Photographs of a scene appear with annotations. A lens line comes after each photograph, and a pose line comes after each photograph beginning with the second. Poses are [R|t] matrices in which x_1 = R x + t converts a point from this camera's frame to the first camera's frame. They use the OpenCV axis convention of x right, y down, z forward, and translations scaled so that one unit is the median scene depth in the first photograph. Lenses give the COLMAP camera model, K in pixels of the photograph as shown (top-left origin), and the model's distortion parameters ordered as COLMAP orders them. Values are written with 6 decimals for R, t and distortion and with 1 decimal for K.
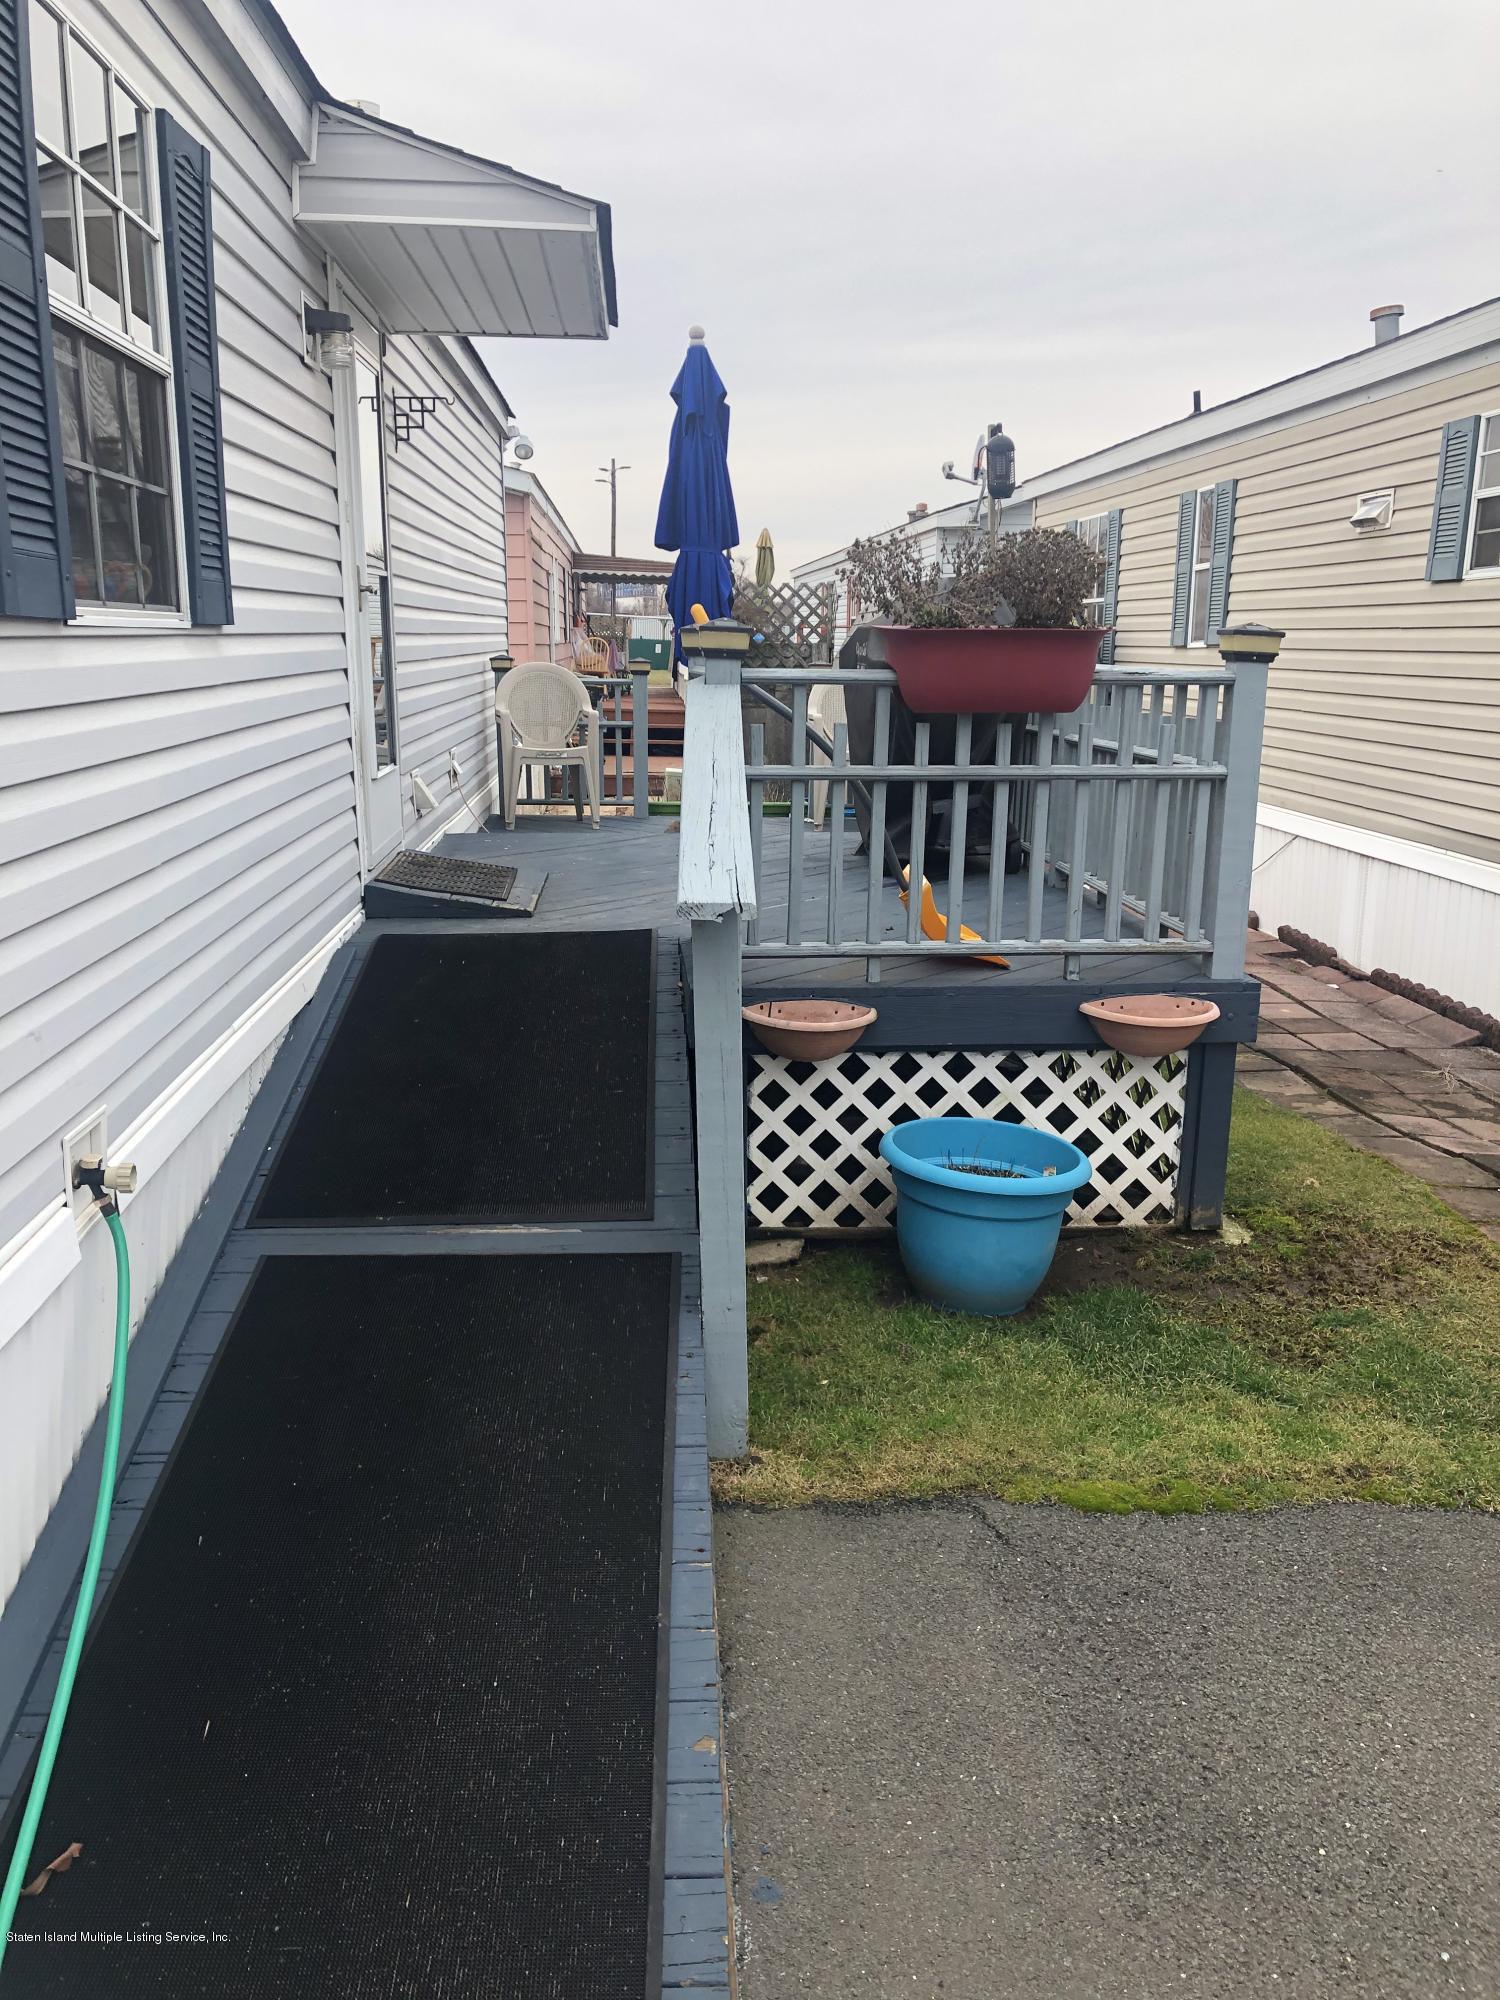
lens RADIAL K [[1593.1, 0, 750.0], [0, 1593.1, 1000.0], [0, 0, 1]] dist [0.028323, -0.014506]
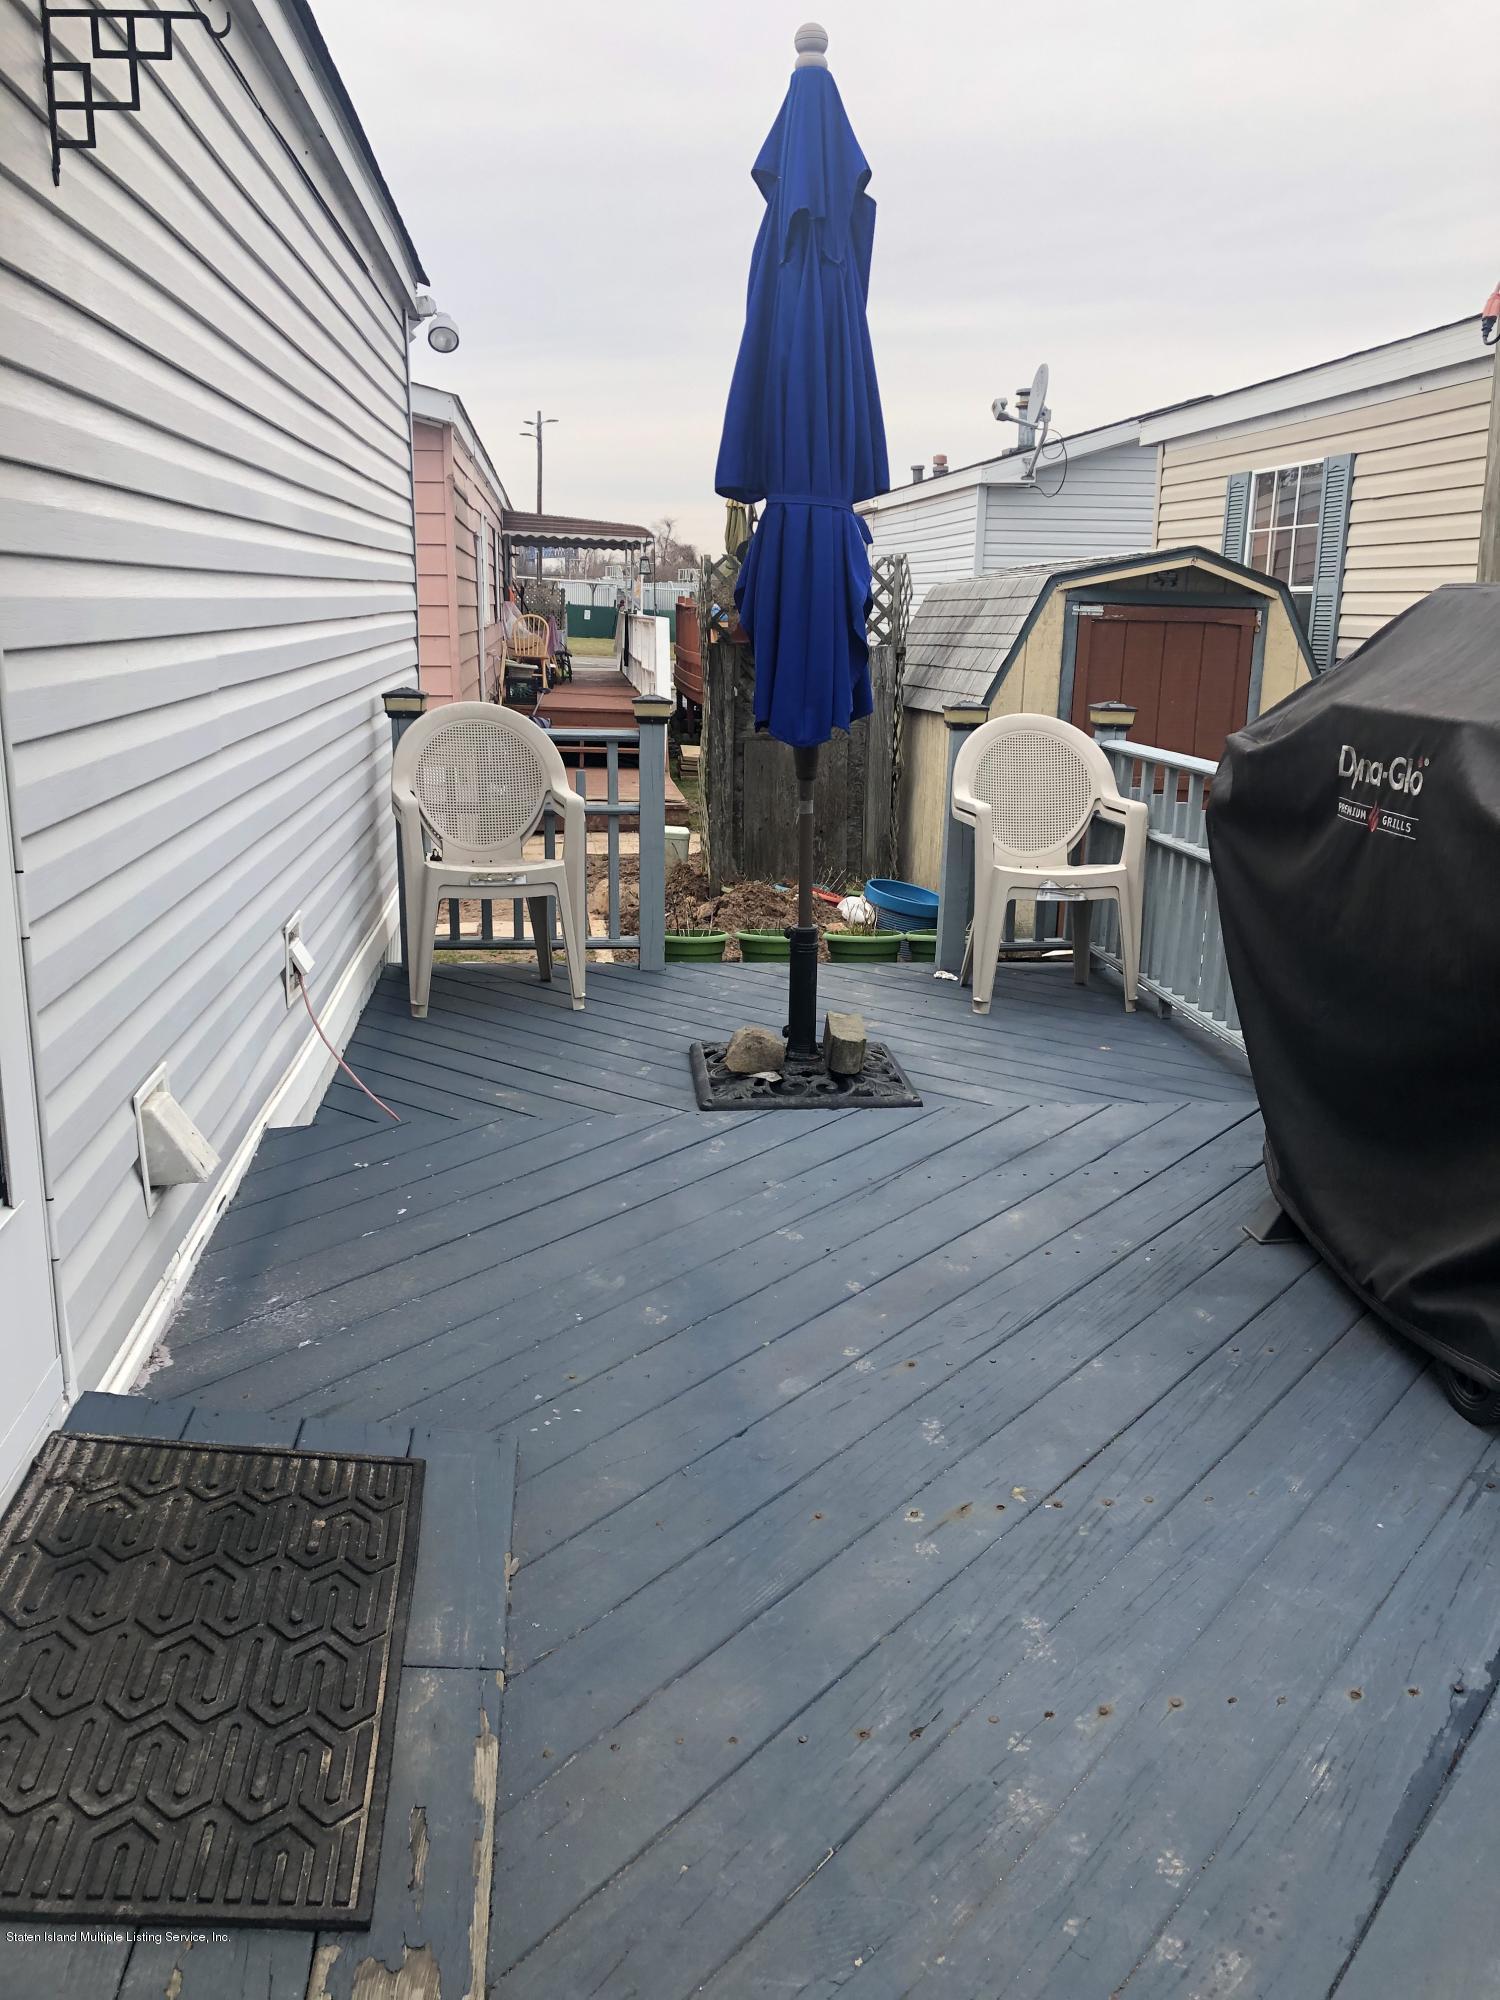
lens RADIAL K [[1621.0, 0, 754.1], [0, 1621.0, 993.4], [0, 0, 1]] dist [0.029293, -0.008304]
pose [[0.998846, 0.000642, 0.048033, -0.052243], [-0.001281, 0.999911, 0.013284, -0.100983], [-0.048020, -0.013330, 0.998757, 0.366598]]
